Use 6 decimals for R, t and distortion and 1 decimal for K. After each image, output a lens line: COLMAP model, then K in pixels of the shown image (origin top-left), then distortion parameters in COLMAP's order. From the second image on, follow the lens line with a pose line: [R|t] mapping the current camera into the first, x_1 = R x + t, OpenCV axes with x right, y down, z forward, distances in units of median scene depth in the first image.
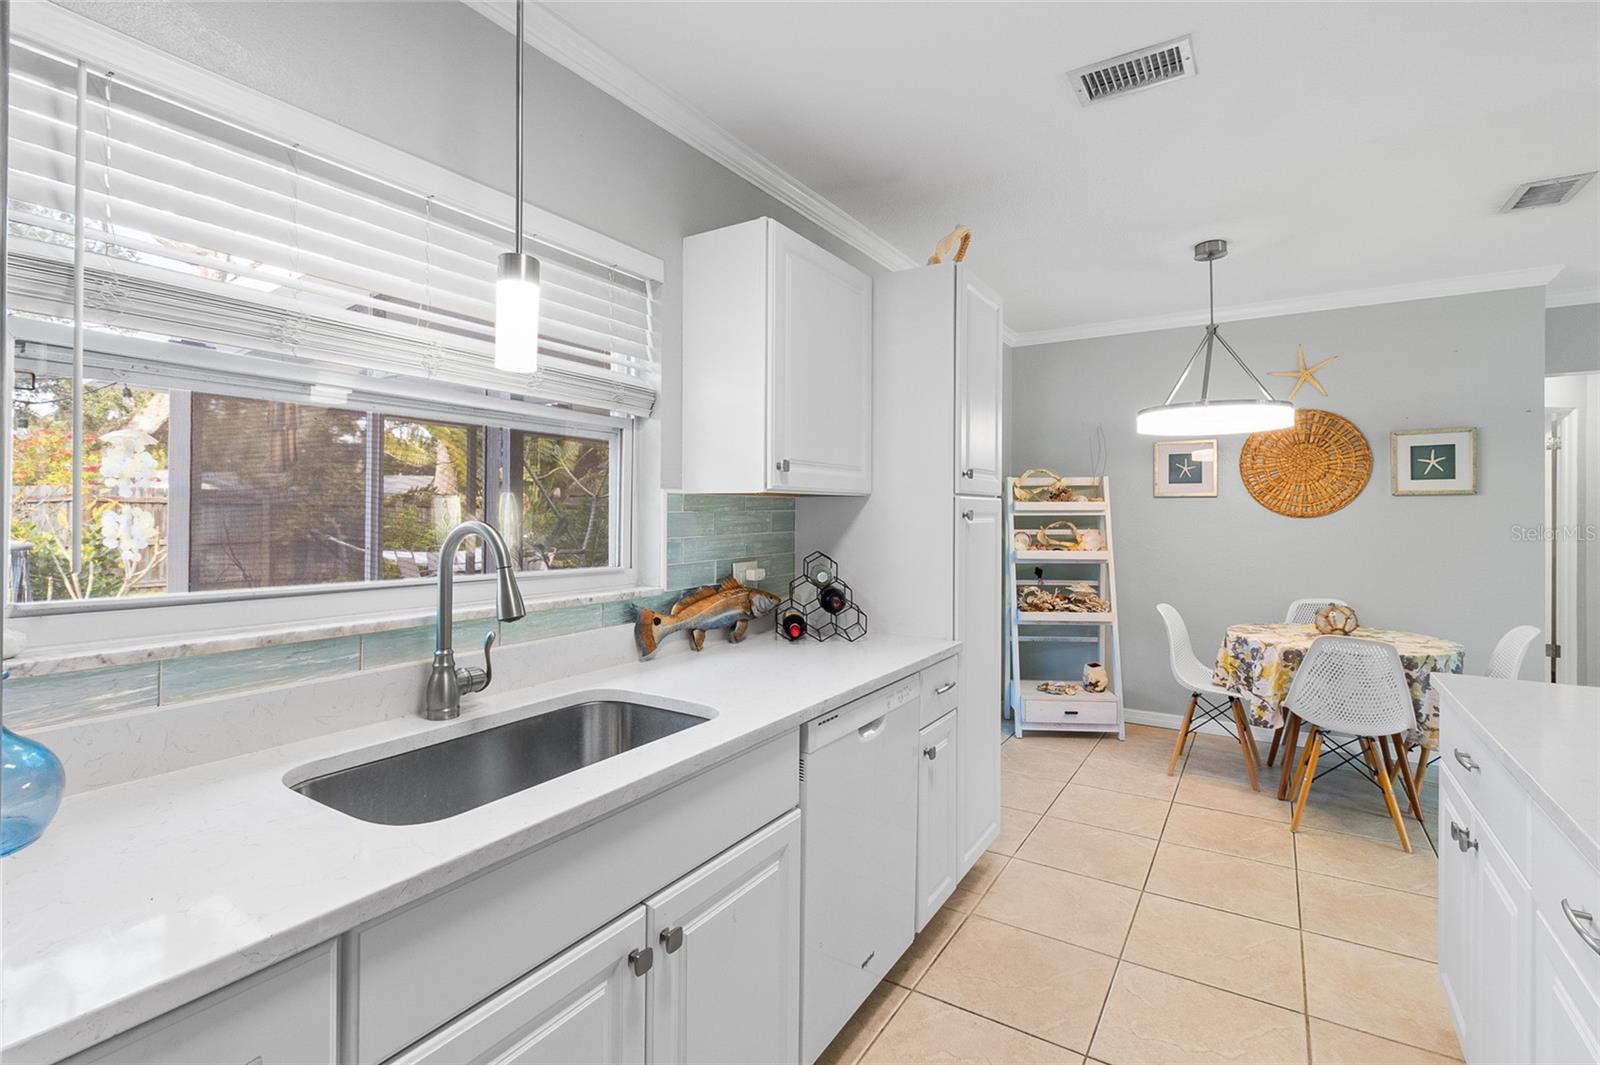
lens RADIAL K [[738.9, 0, 809.1], [0, 738.9, 502.9], [0, 0, 1]] dist [0.001692, 0.000352]
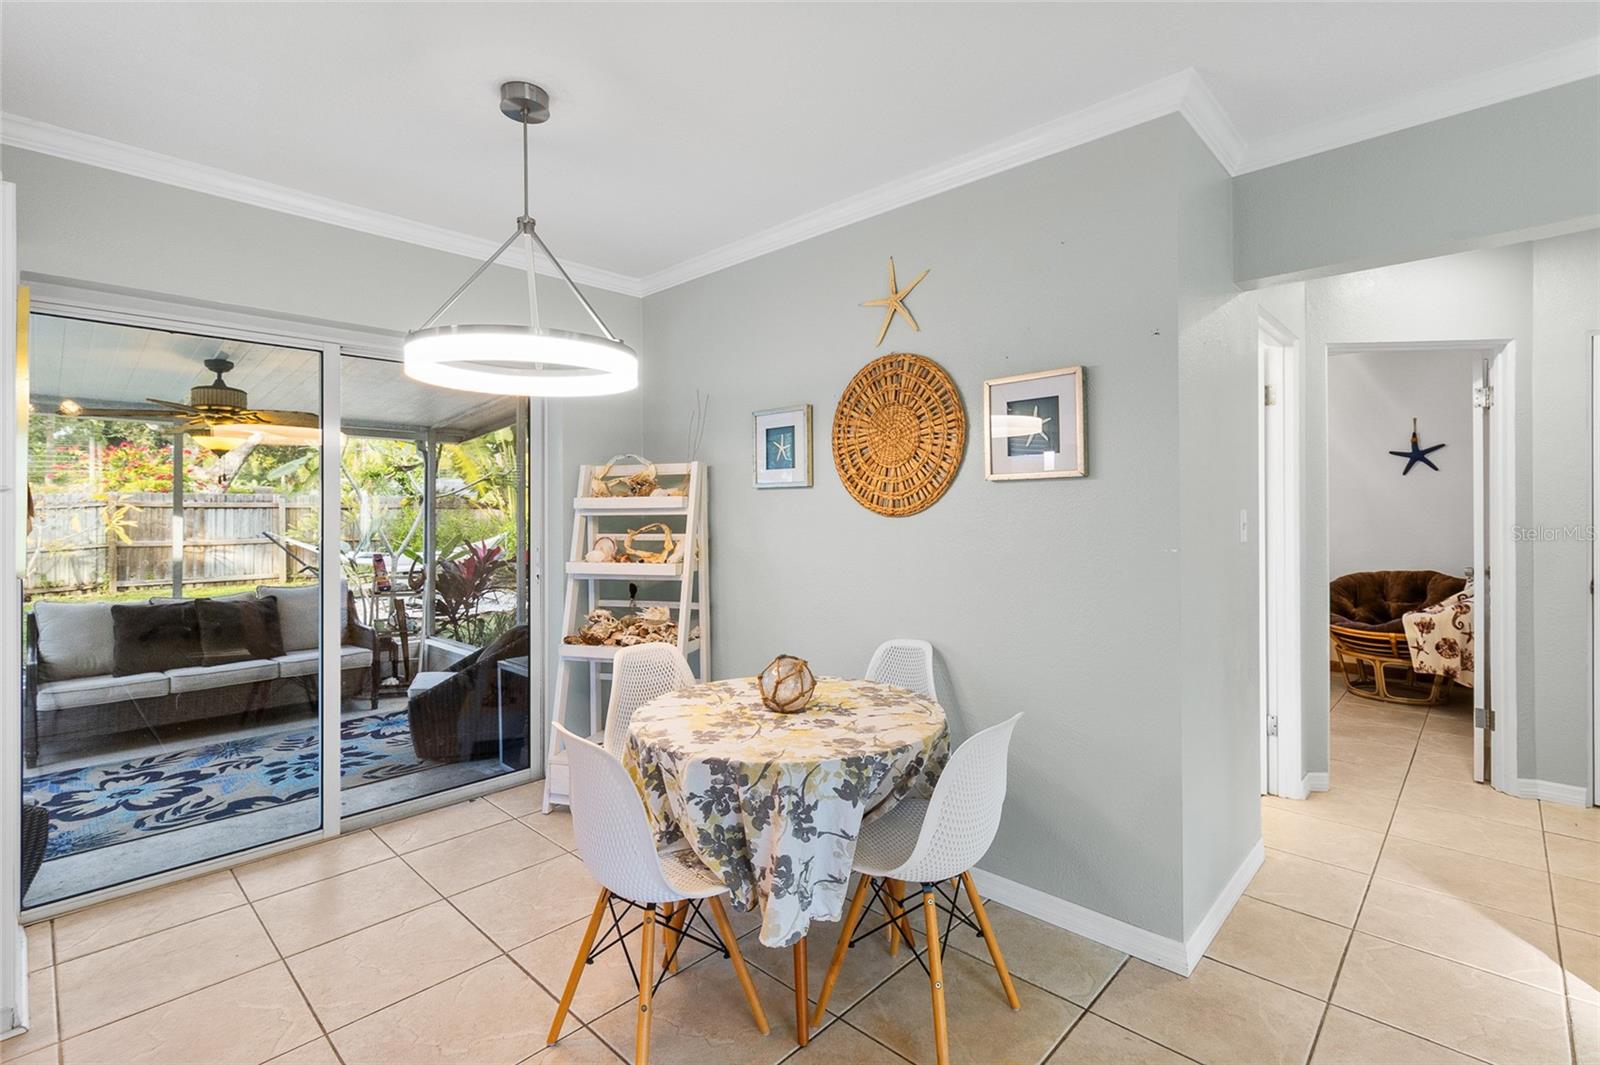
lens RADIAL K [[738.9, 0, 809.1], [0, 738.9, 502.9], [0, 0, 1]] dist [0.001692, 0.000352]
pose [[0.981464, -0.009472, -0.191413, 0.663643], [0.010083, 0.999947, 0.002217, 0.004861], [0.191382, -0.004106, 0.981507, 0.308469]]
